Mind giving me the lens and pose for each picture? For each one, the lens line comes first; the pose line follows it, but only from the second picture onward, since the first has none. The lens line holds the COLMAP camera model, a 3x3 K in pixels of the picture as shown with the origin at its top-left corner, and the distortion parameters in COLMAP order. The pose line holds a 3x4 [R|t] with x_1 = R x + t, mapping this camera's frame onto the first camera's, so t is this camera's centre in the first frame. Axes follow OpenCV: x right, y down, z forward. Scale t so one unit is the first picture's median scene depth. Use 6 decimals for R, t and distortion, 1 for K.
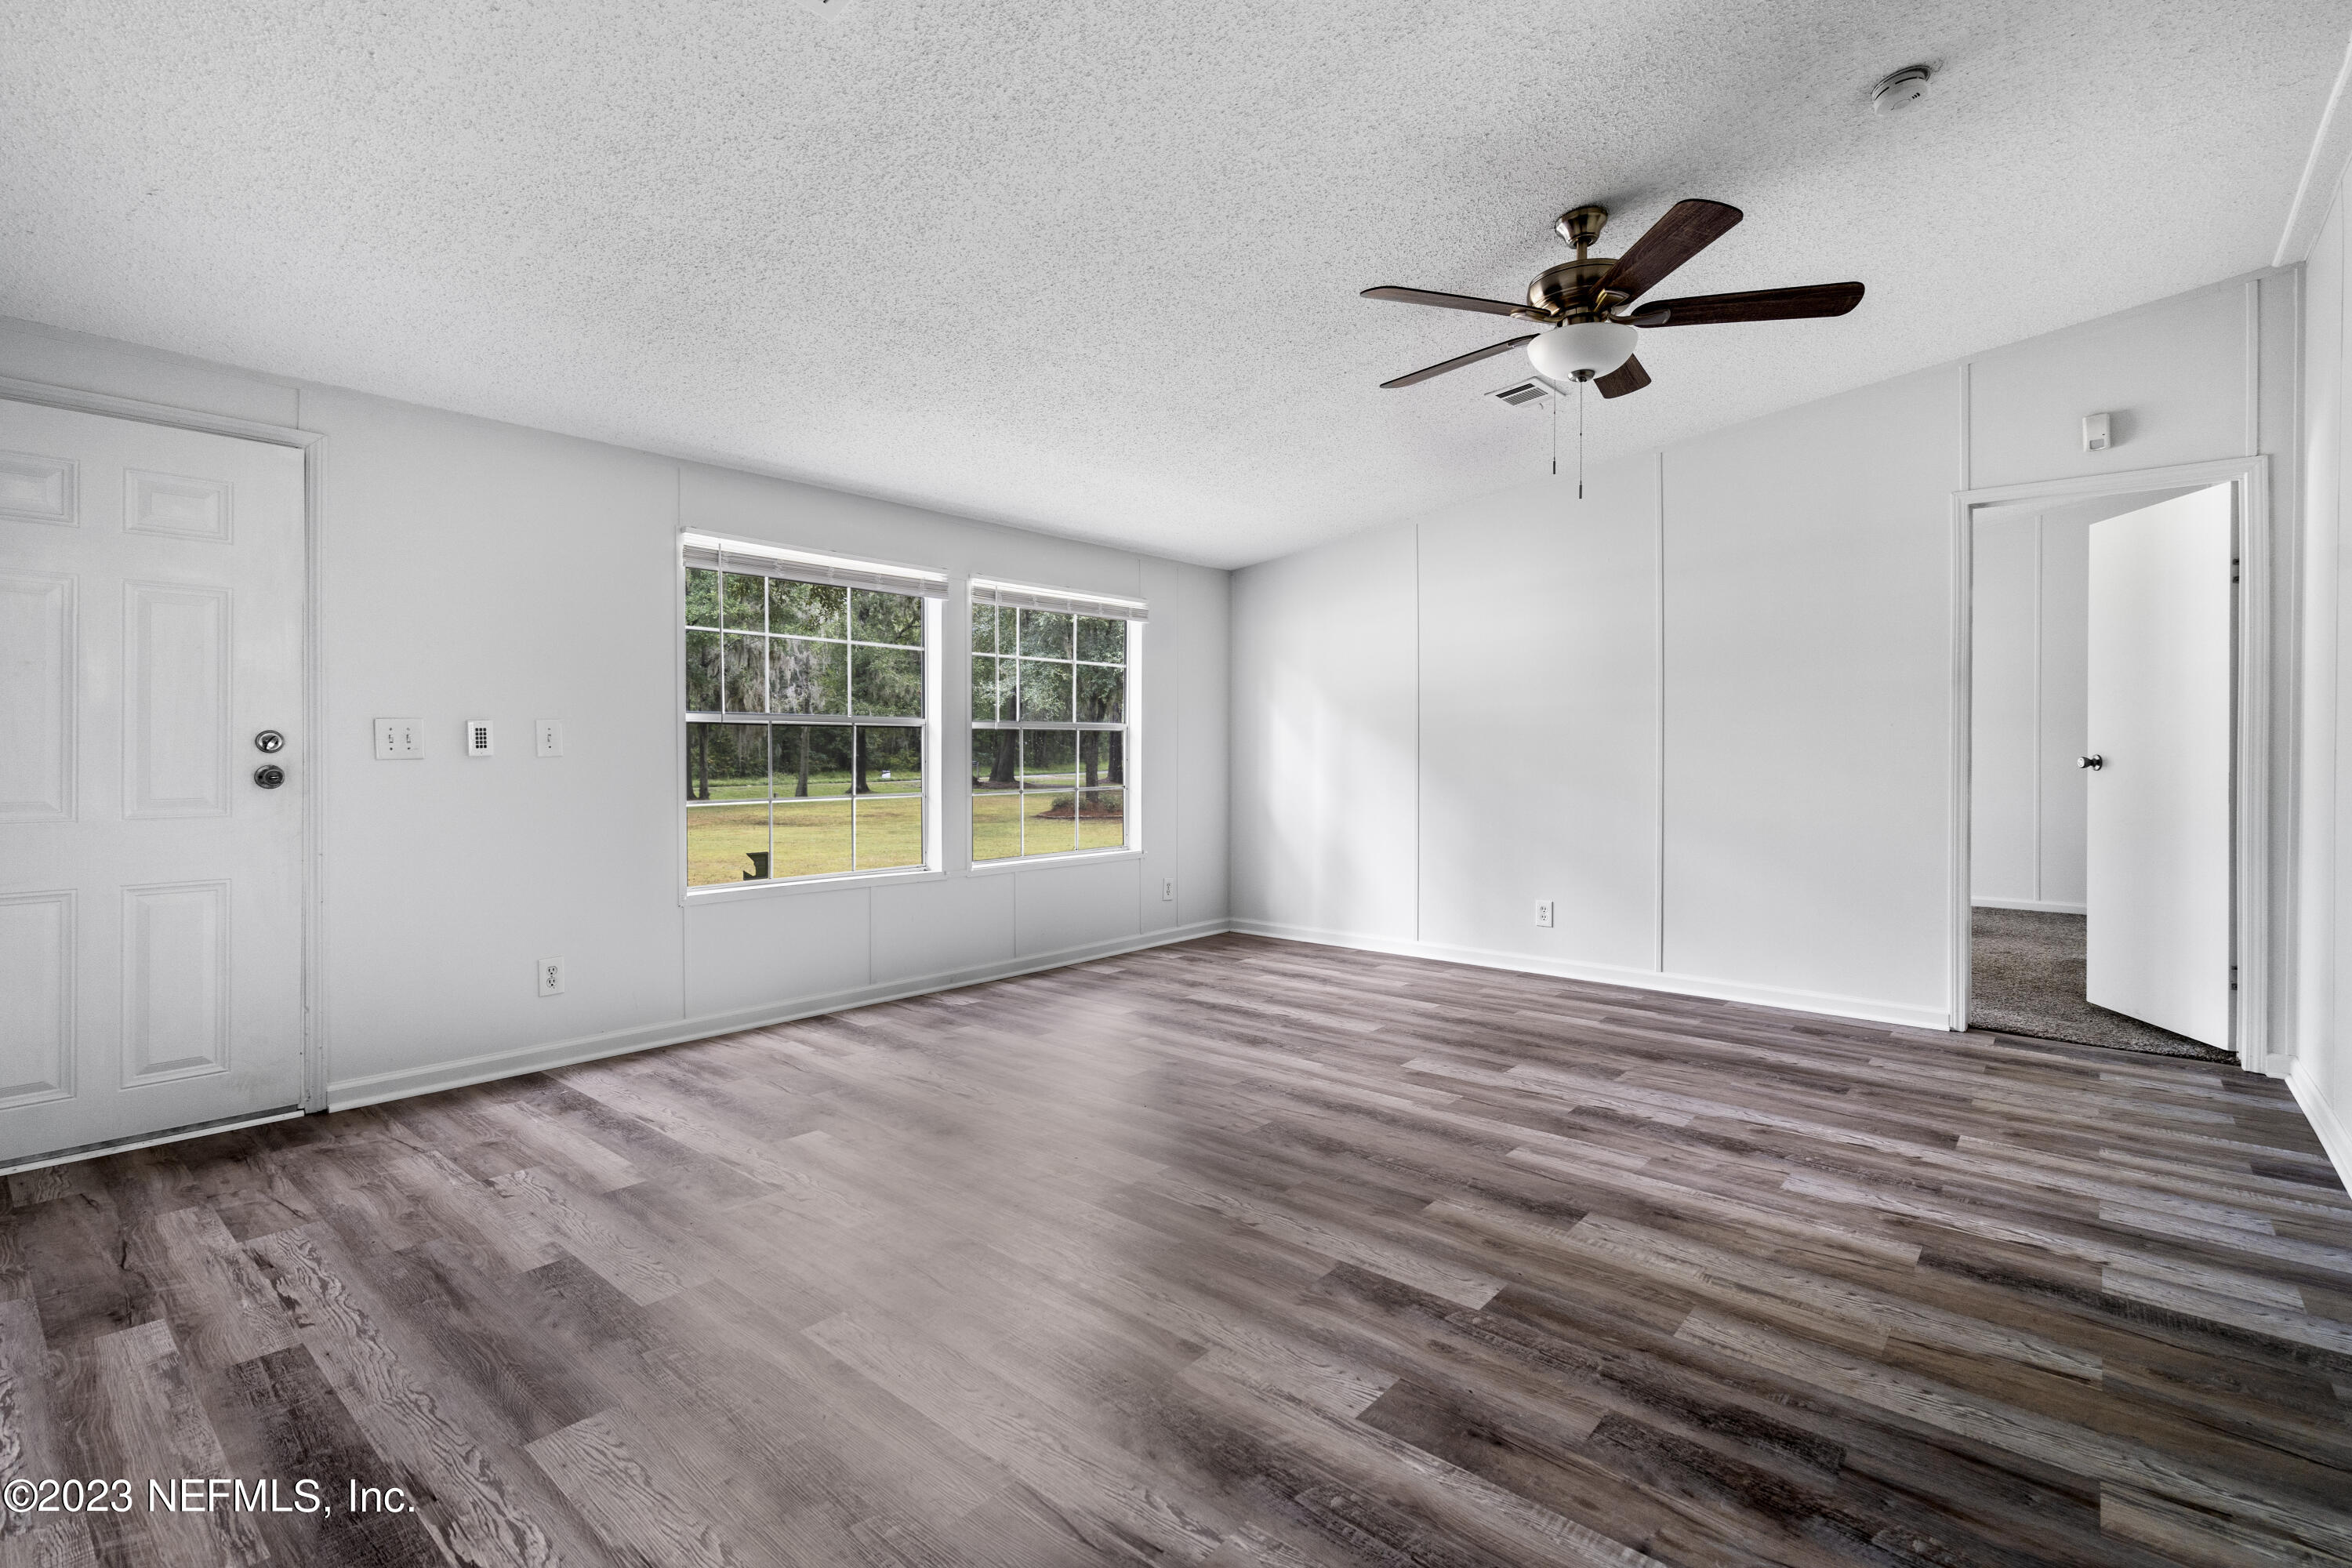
lens RADIAL K [[1073.6, 0, 1152.5], [0, 1073.6, 749.0], [0, 0, 1]] dist [-0.003522, 0.001754]
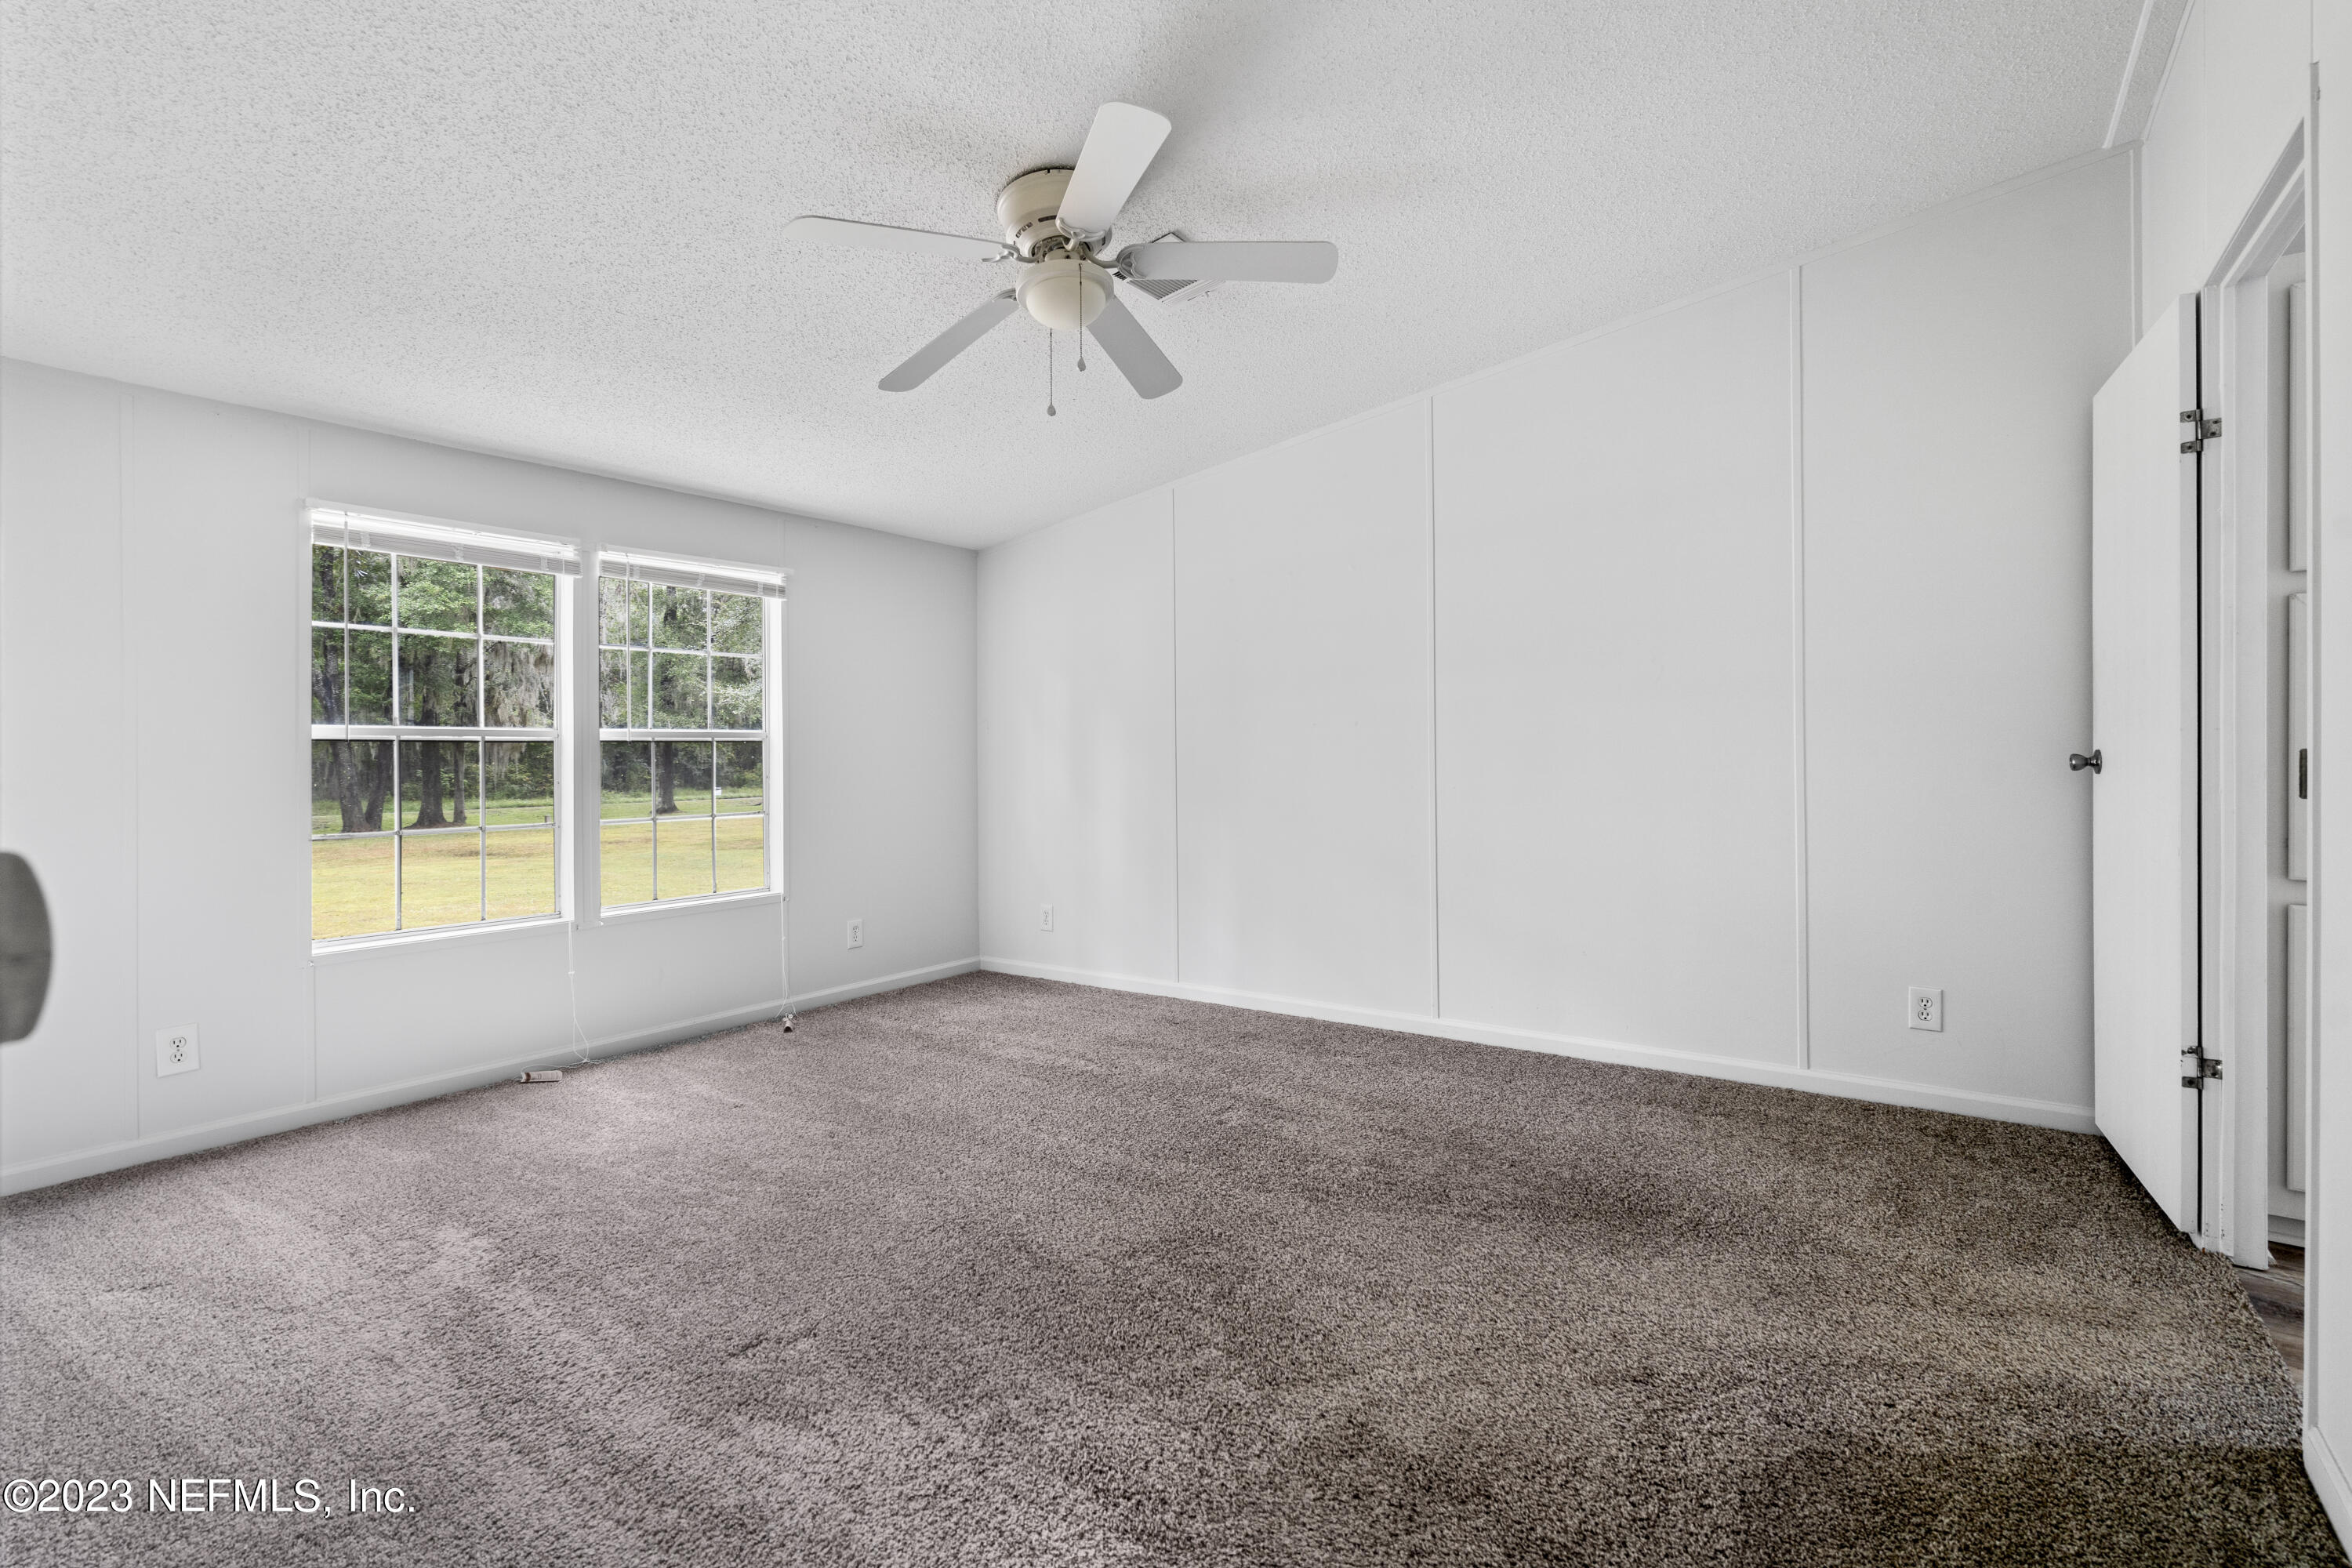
lens RADIAL K [[1073.6, 0, 1159.3], [0, 1073.6, 766.6], [0, 0, 1]] dist [-0.003522, 0.001754]
pose [[0.995453, -0.016960, 0.093736, 0.348750], [0.016143, 0.999825, 0.009465, -0.000472], [-0.093880, -0.007909, 0.995552, 0.356803]]
